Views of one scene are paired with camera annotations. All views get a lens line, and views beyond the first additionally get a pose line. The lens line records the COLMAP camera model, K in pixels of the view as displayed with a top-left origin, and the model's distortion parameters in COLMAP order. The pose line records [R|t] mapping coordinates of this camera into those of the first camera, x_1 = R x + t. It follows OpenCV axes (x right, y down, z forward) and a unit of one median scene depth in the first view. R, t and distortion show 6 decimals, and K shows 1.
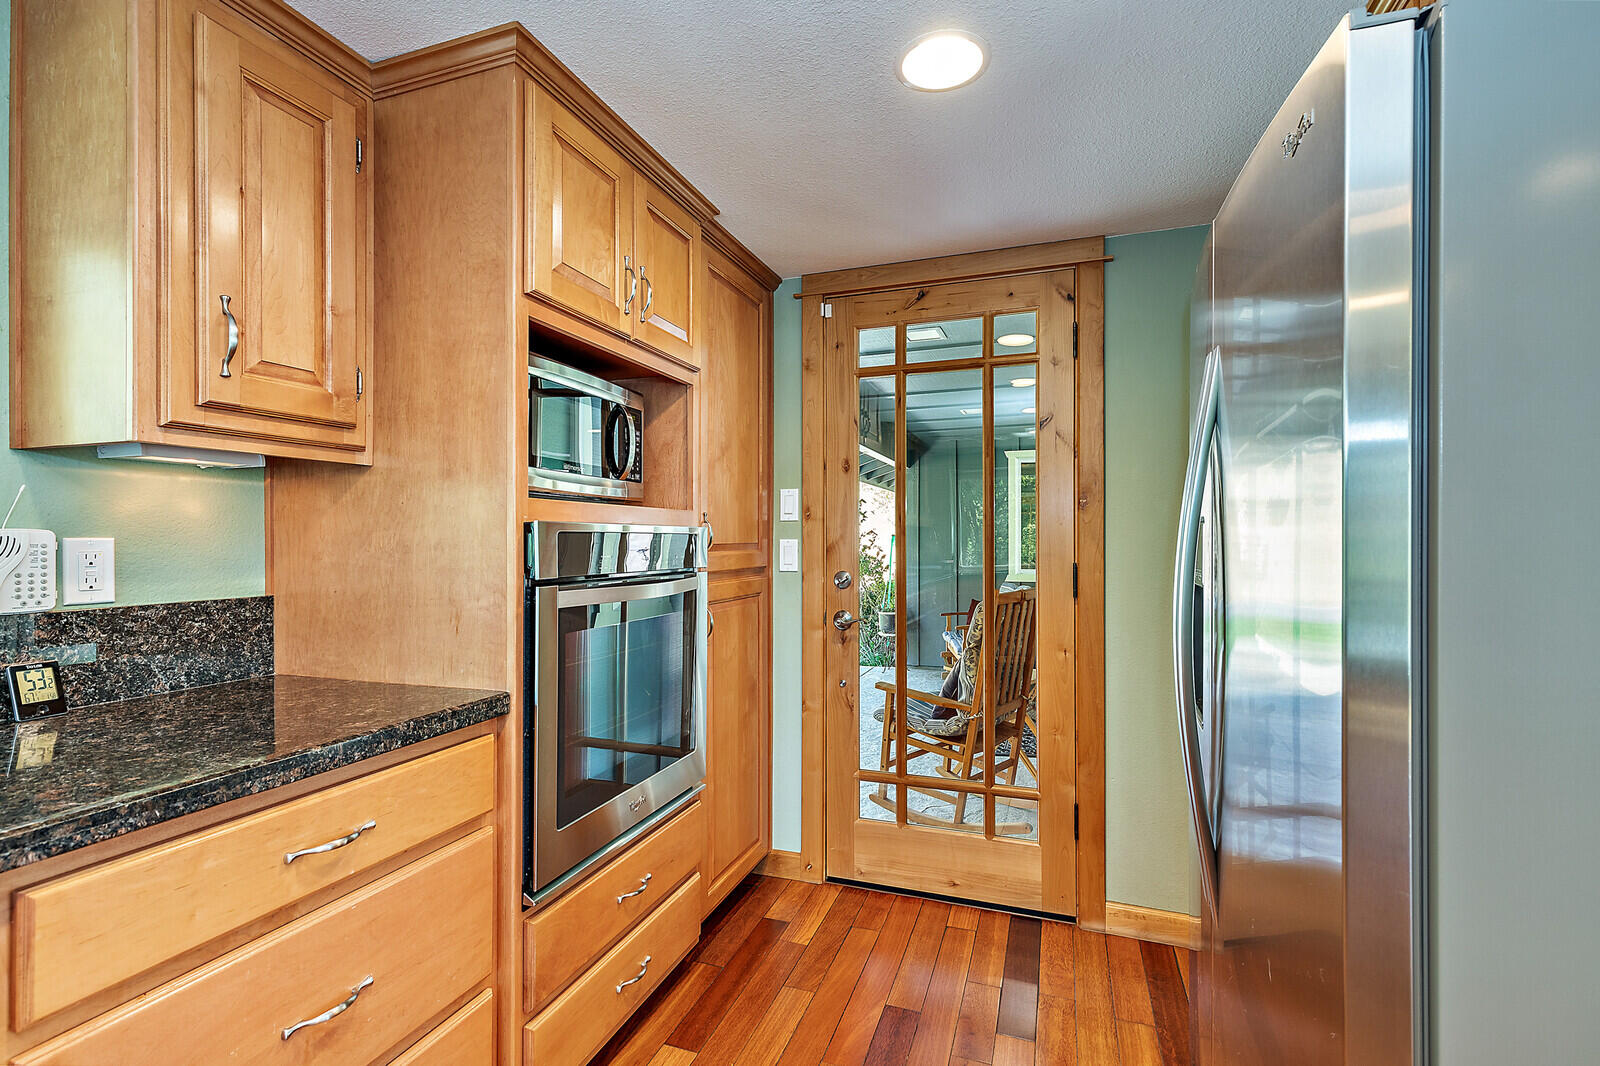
lens RADIAL K [[730.0, 0, 808.1], [0, 730.0, 537.1], [0, 0, 1]] dist [0.005491, -0.000043]
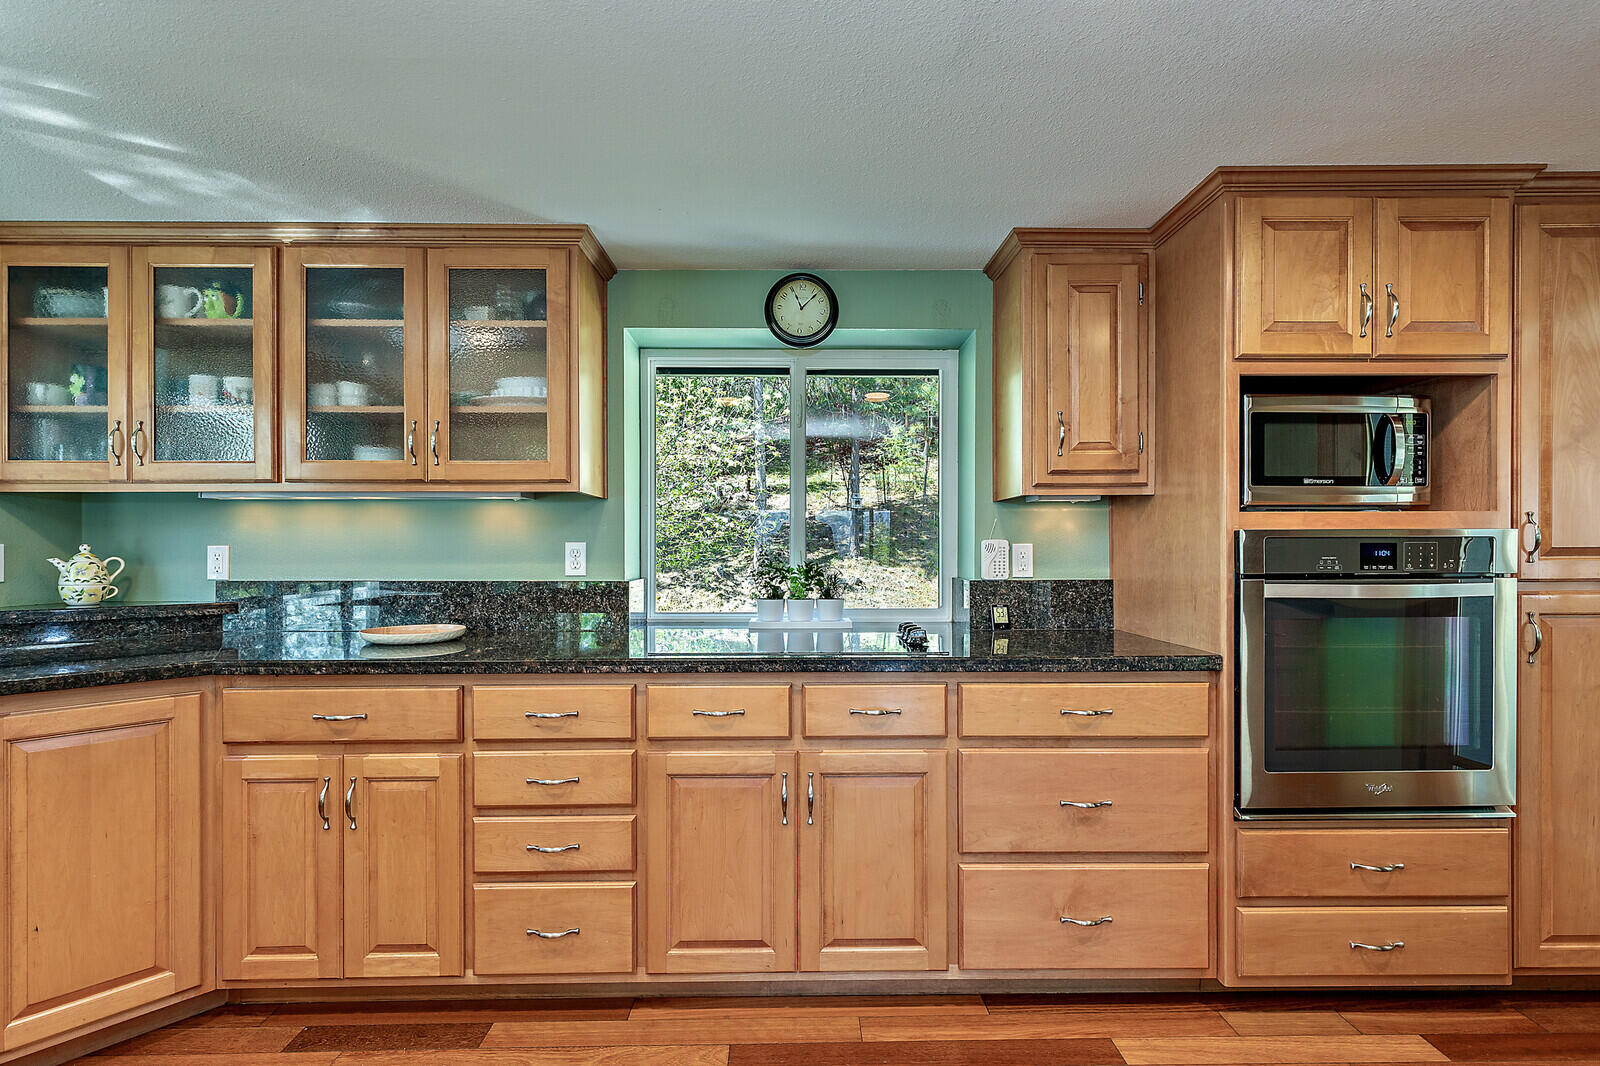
lens RADIAL K [[707.8, 0, 799.4], [0, 707.8, 523.5], [0, 0, 1]] dist [0.000154, -0.000097]
pose [[0.340954, -0.031143, -0.939564, 0.547156], [0.007278, 0.999509, -0.030489, 0.000393], [0.940052, 0.003557, 0.341013, -0.185573]]
